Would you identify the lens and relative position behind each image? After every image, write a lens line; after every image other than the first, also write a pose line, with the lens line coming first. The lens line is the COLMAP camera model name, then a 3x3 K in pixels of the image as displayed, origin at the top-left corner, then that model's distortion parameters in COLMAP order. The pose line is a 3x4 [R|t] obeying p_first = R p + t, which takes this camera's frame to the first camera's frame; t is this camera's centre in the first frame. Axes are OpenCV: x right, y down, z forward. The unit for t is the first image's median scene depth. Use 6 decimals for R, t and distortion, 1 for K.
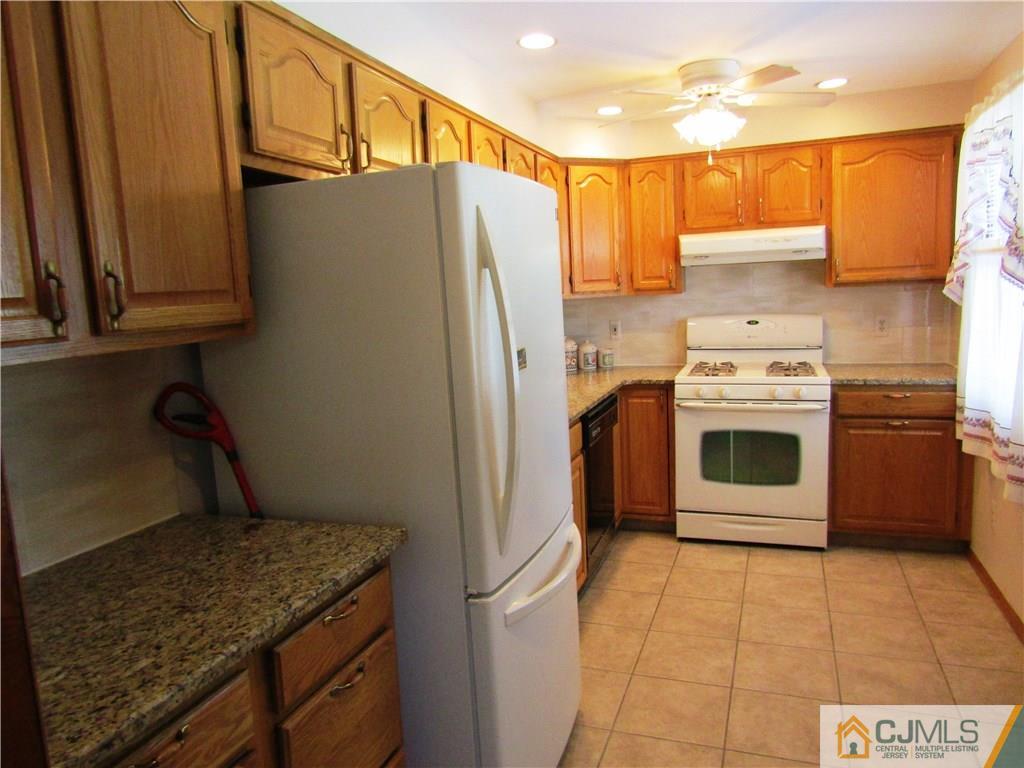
lens RADIAL K [[733.4, 0, 512.0], [0, 733.4, 384.8], [0, 0, 1]] dist [-0.006256, 0.007049]
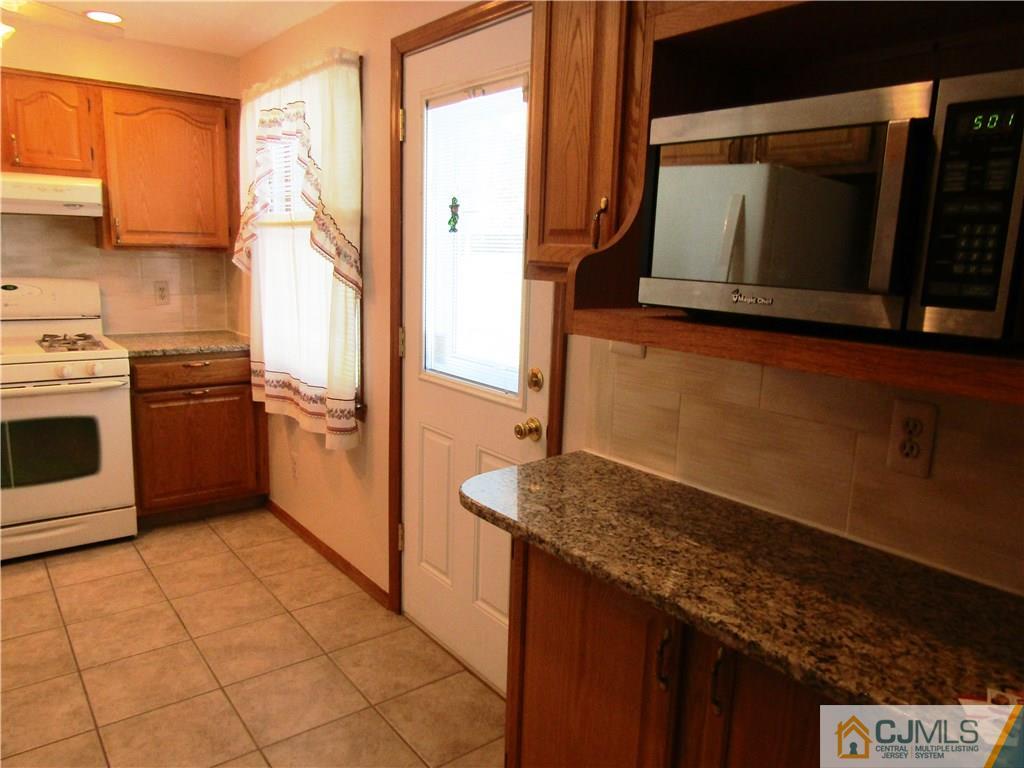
lens RADIAL K [[733.4, 0, 511.8], [0, 733.4, 383.9], [0, 0, 1]] dist [-0.006256, 0.007049]
pose [[0.534162, -0.090558, 0.840518, -0.079149], [0.057338, 0.995837, 0.070853, -0.004682], [-0.843436, 0.010347, 0.537131, 0.110602]]
